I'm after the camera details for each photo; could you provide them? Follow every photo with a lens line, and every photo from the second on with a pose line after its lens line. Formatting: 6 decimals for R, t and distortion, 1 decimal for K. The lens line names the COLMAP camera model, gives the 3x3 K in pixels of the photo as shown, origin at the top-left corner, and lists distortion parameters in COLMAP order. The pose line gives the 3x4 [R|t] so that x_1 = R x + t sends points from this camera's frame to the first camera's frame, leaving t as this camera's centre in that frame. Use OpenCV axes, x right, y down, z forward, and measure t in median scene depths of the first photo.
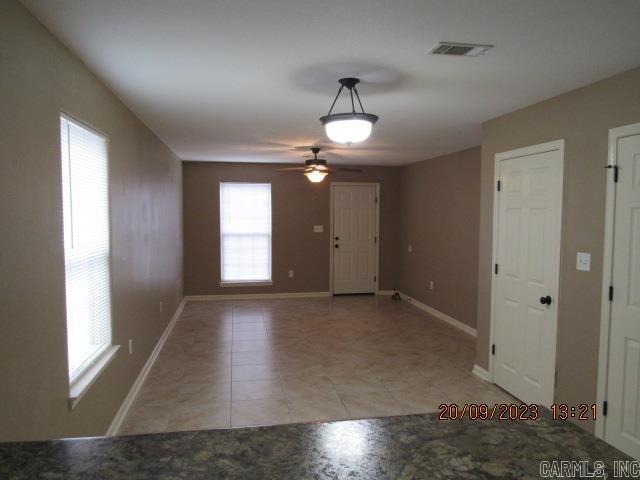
lens RADIAL K [[454.8, 0, 320.0], [0, 454.8, 240.0], [0, 0, 1]] dist [-0.026074, -0.000916]
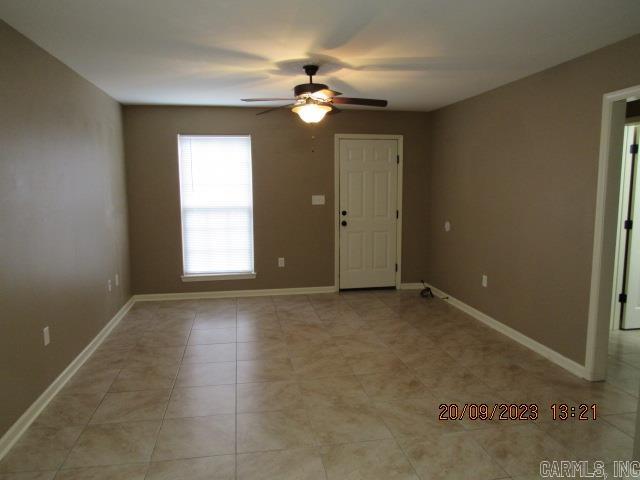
lens RADIAL K [[454.8, 0, 320.0], [0, 454.8, 240.0], [0, 0, 1]] dist [-0.026074, -0.000916]
pose [[0.999932, -0.008845, -0.007654, 0.004118], [0.009290, 0.998145, 0.060174, -0.004466], [0.007107, -0.060241, 0.998159, 0.288687]]
